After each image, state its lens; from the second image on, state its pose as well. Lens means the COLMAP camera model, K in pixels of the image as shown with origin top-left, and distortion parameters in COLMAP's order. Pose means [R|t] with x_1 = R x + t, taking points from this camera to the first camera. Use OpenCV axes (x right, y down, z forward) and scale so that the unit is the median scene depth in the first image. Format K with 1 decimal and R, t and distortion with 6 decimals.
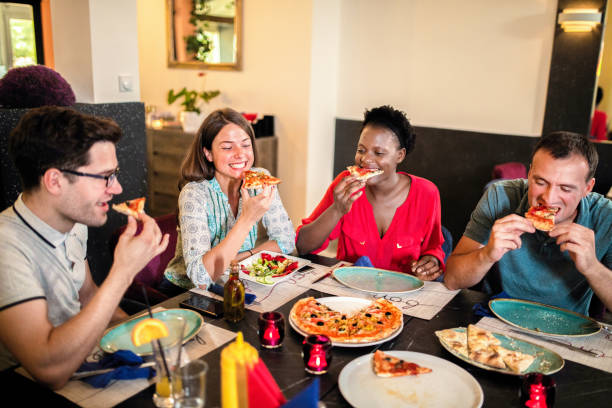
lens RADIAL K [[588.5, 0, 304.2], [0, 588.5, 206.3], [0, 0, 1]] dist [-0.017658, 0.000000]
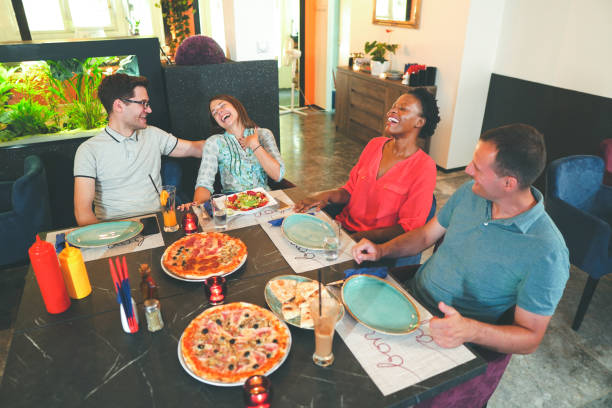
lens RADIAL K [[427.6, 0, 302.4], [0, 427.6, 205.0], [0, 0, 1]] dist [-0.061017, 0.004883]
pose [[0.835470, 0.221911, -0.502737, 0.578653], [-0.116184, 0.965489, 0.233093, -0.143992], [0.537113, -0.136332, 0.832420, 0.255697]]
